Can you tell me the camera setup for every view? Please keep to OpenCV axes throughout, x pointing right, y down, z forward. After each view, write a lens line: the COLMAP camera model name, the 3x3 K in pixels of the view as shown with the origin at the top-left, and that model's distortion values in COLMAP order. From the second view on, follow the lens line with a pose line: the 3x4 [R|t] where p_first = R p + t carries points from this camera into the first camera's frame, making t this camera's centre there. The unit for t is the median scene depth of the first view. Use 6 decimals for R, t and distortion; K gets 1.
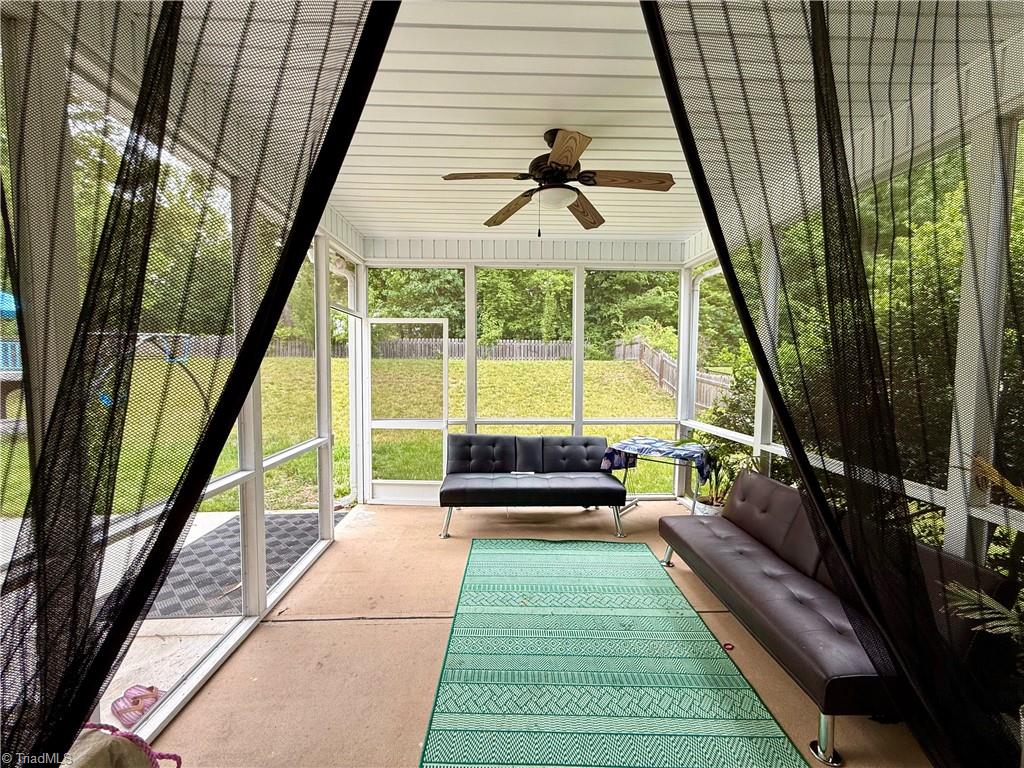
lens RADIAL K [[408.8, 0, 509.5], [0, 408.8, 384.3], [0, 0, 1]] dist [-0.002002, -0.000133]
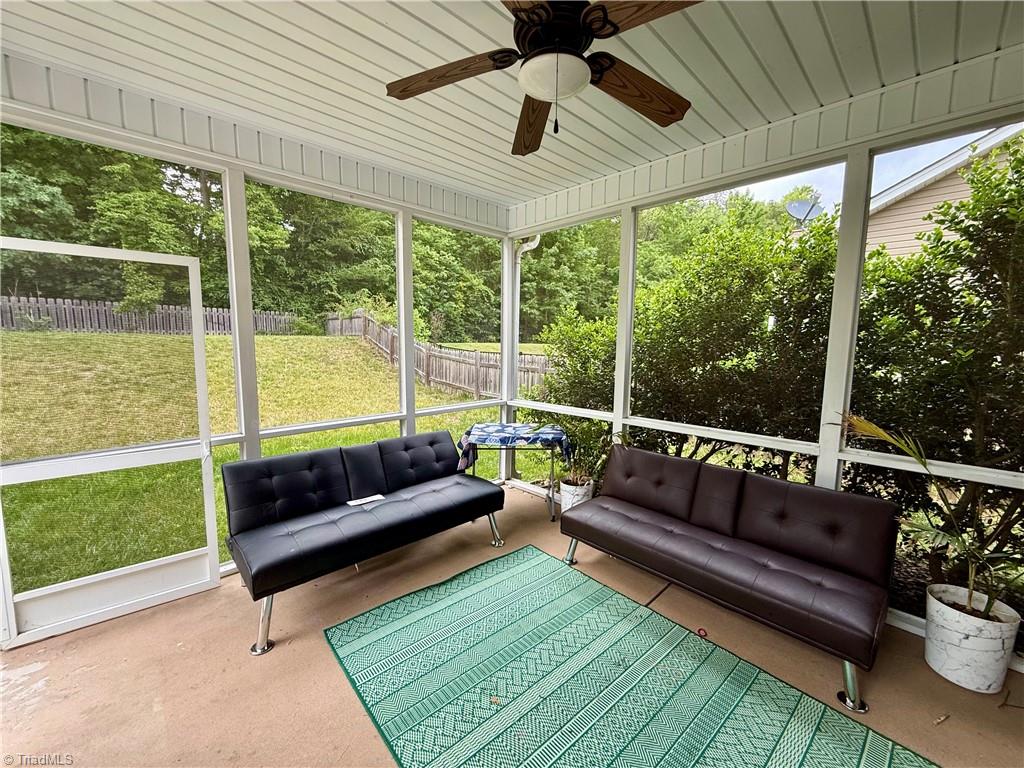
lens RADIAL K [[408.8, 0, 512.3], [0, 408.8, 383.6], [0, 0, 1]] dist [-0.002002, -0.000133]
pose [[0.745830, -0.068960, 0.662557, -0.210636], [0.030484, 0.997118, 0.069467, -0.018091], [-0.665438, -0.031613, 0.745783, 0.302933]]
